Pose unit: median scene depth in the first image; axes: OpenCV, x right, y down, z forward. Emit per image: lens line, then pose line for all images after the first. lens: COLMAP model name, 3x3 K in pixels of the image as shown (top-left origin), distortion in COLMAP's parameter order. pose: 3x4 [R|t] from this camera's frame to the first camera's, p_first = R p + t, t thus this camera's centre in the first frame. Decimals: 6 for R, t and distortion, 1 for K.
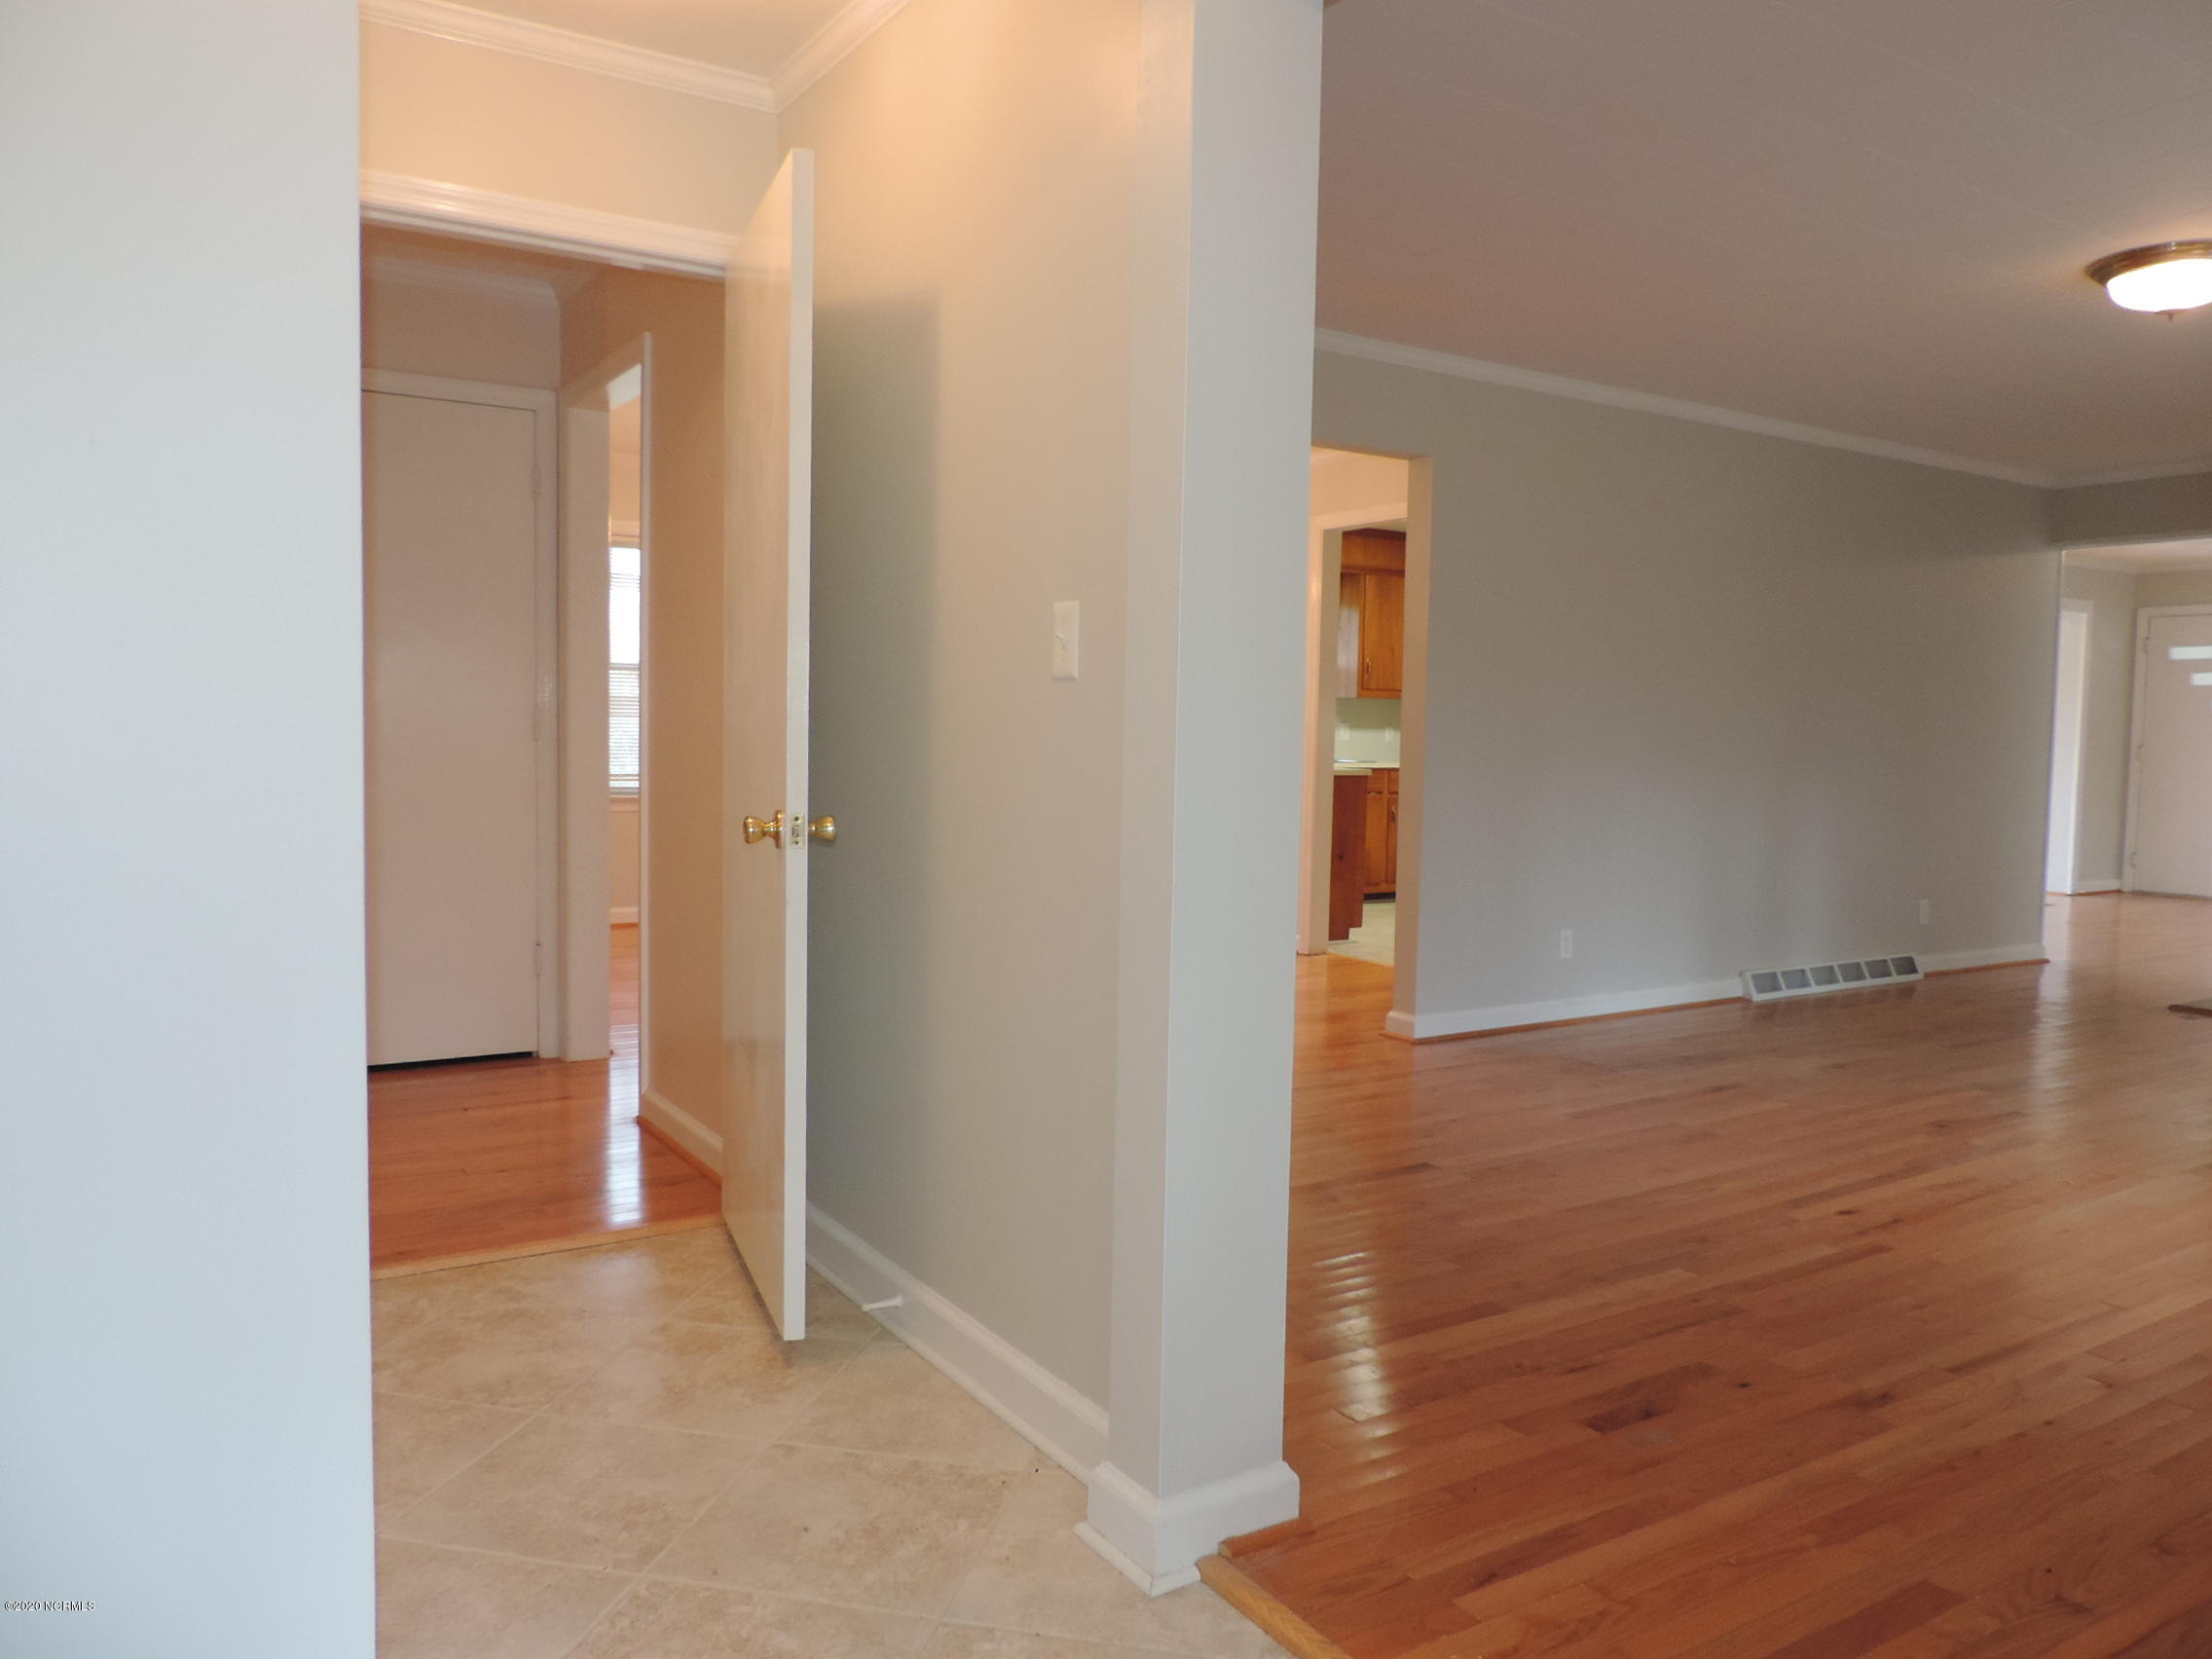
lens RADIAL K [[1564.3, 0, 1107.3], [0, 1564.3, 836.7], [0, 0, 1]] dist [-0.009544, -0.003404]
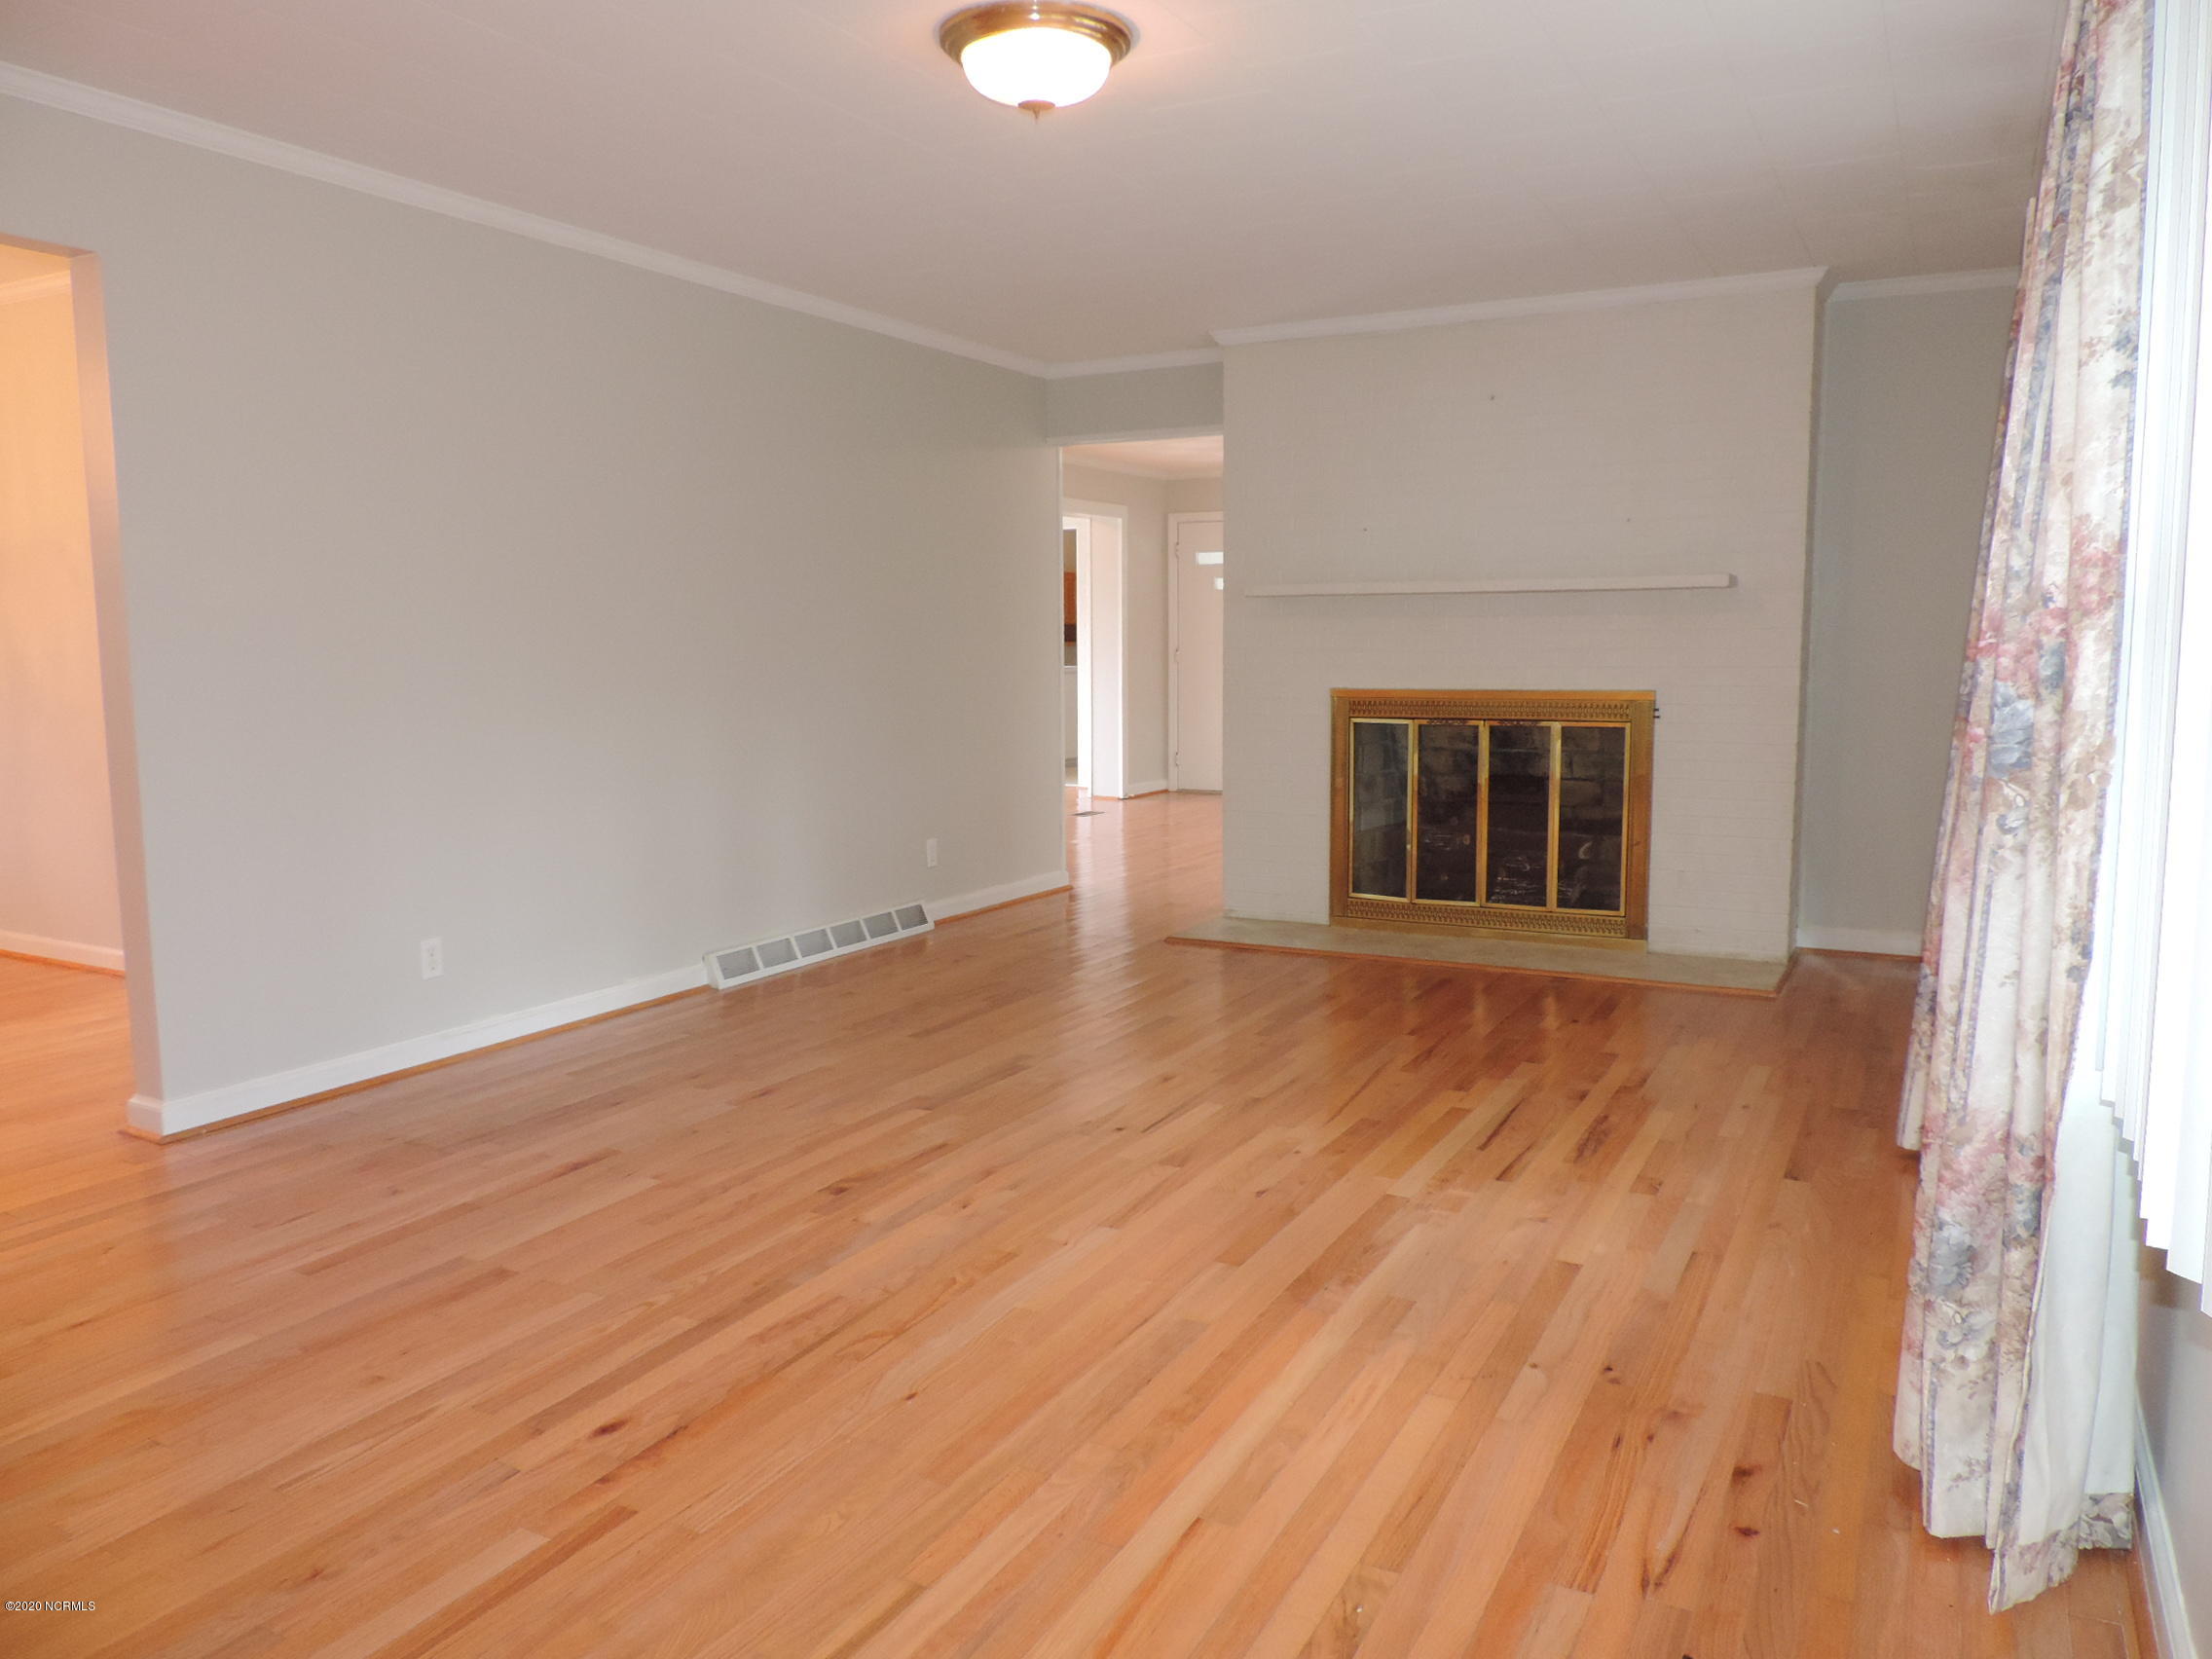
lens RADIAL K [[1564.3, 0, 1106.4], [0, 1564.3, 827.9], [0, 0, 1]] dist [-0.009544, -0.003404]
pose [[0.875316, -0.076517, 0.477459, 0.206954], [0.049696, 0.996407, 0.068577, -0.023801], [-0.480991, -0.036299, 0.875974, 0.193928]]
